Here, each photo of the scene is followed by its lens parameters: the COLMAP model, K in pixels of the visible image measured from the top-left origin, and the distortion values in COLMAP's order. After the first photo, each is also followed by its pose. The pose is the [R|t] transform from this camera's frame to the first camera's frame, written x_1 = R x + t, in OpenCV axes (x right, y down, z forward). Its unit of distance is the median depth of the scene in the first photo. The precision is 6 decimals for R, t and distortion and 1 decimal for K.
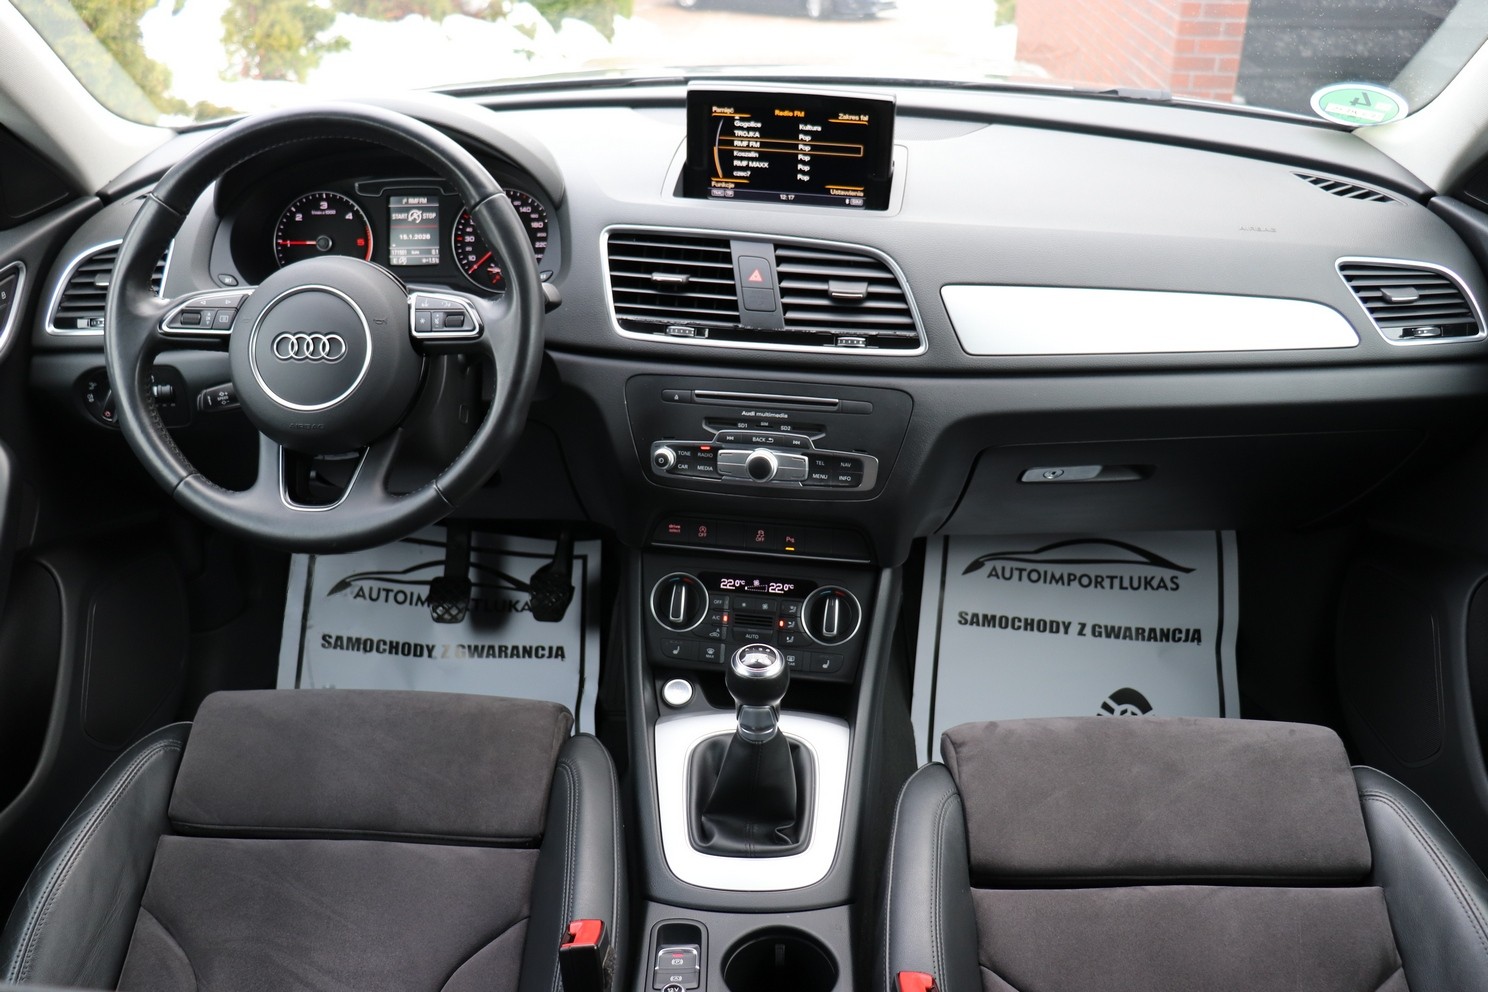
lens RADIAL K [[1225.5, 0, 744.0], [0, 1225.5, 496.0], [0, 0, 1]] dist [-0.163661, 0.129520]
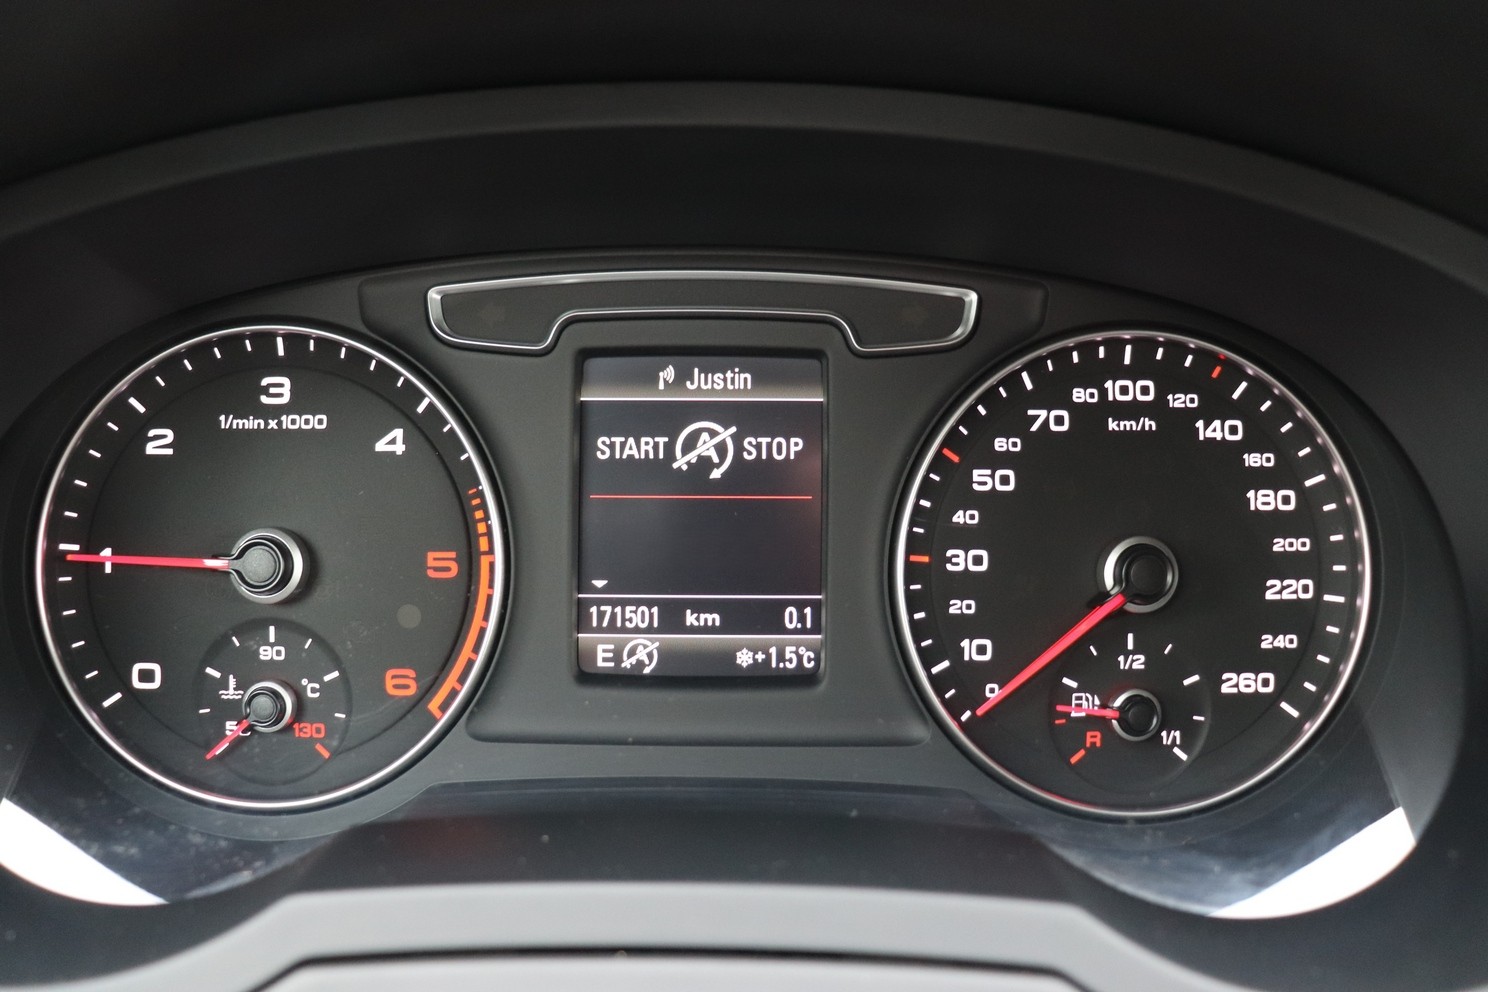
lens RADIAL K [[863.5, 0, 678.3], [0, 863.5, 481.4], [0, 0, 1]] dist [-0.072957, 0.001294]
pose [[0.999952, 0.005463, 0.008156, -0.294183], [-0.003885, 0.983256, -0.182187, -0.209406], [-0.009014, 0.182147, 0.983230, 0.893951]]
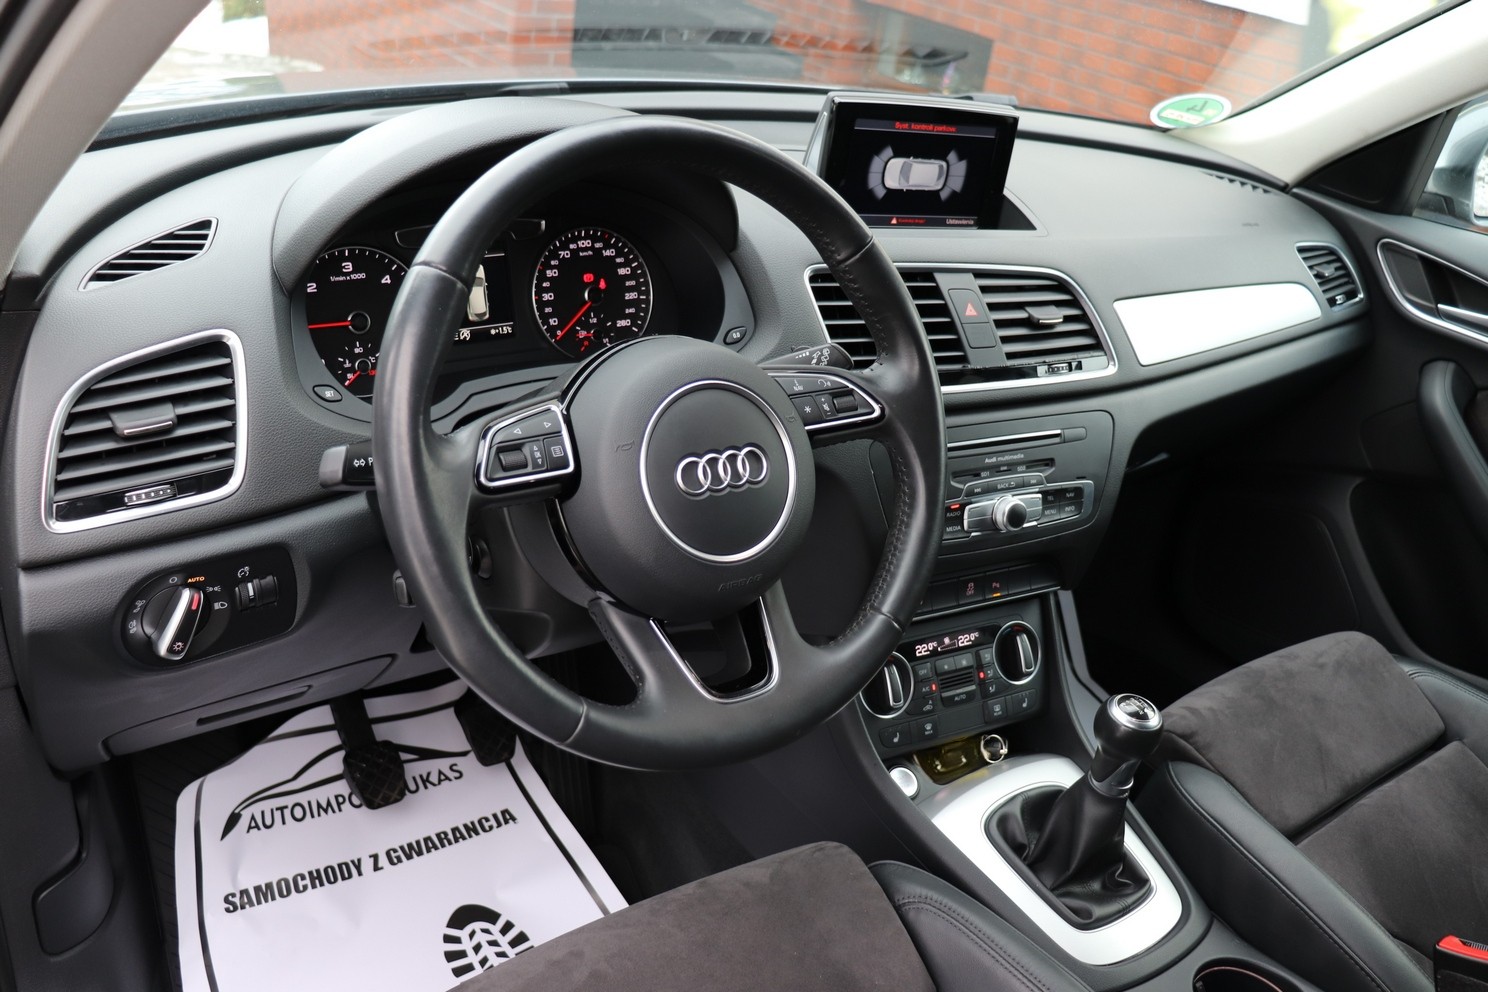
lens RADIAL K [[1225.5, 0, 744.0], [0, 1225.5, 496.0], [0, 0, 1]] dist [-0.163661, 0.129520]
pose [[0.792213, -0.189454, 0.580091, -0.623365], [0.186694, 0.980253, 0.065182, -0.124250], [-0.580985, 0.056662, 0.811940, 0.340085]]
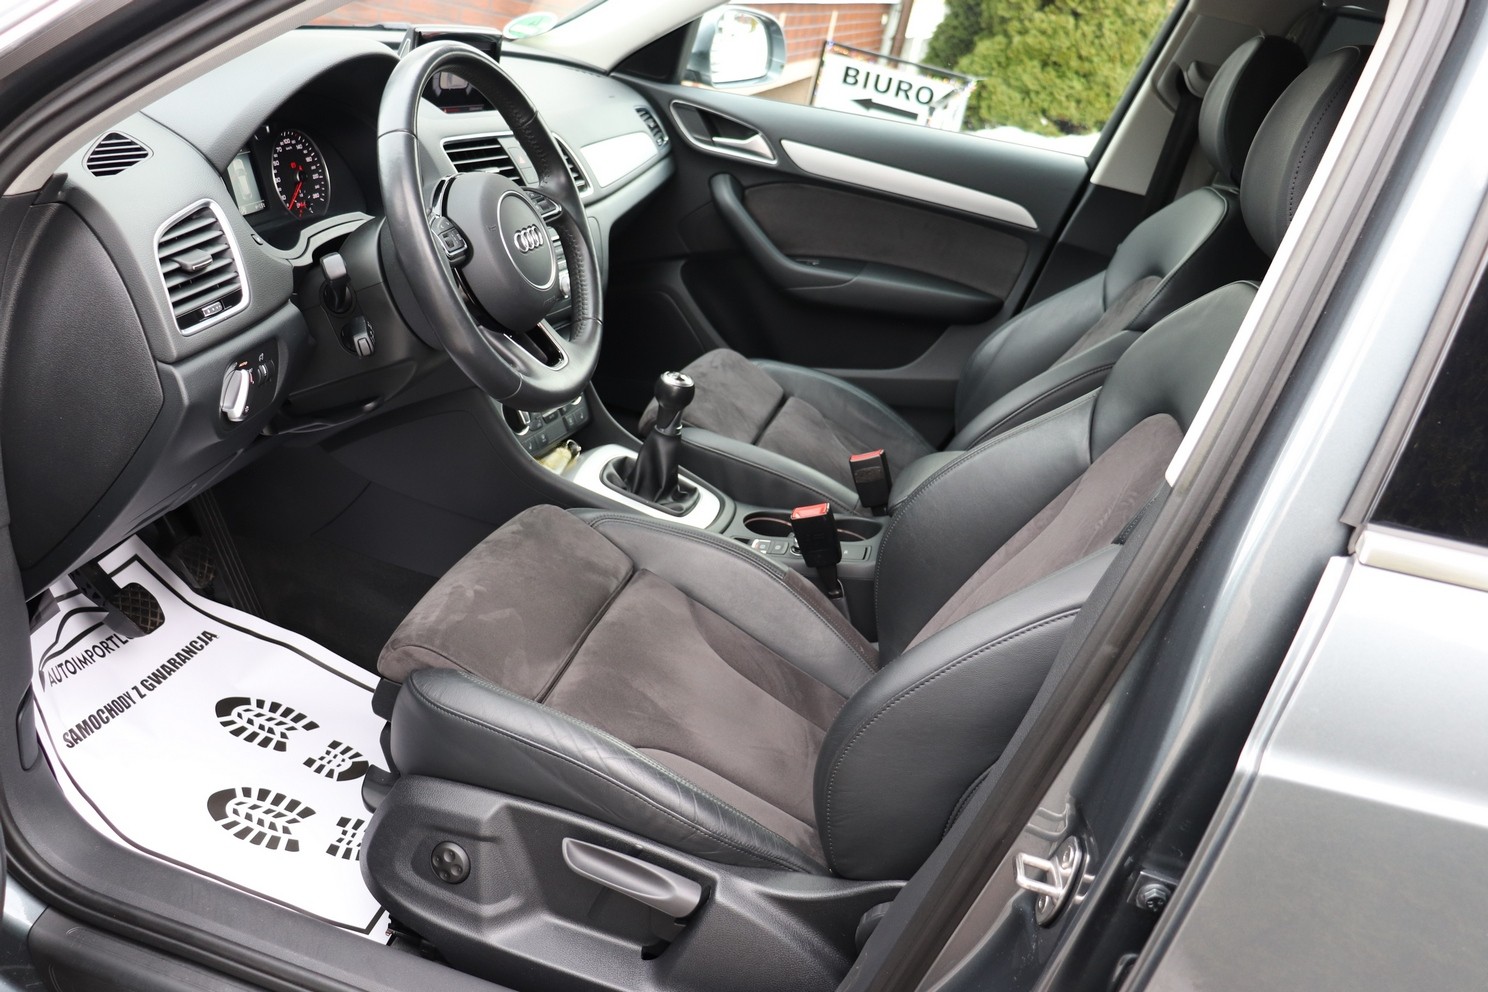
lens RADIAL K [[1225.5, 0, 744.0], [0, 1225.5, 496.0], [0, 0, 1]] dist [-0.163661, 0.129520]
pose [[0.198038, -0.373089, 0.906414, -1.254755], [0.319049, 0.898906, 0.300292, -0.154320], [-0.926816, 0.229722, 0.297051, 0.396516]]
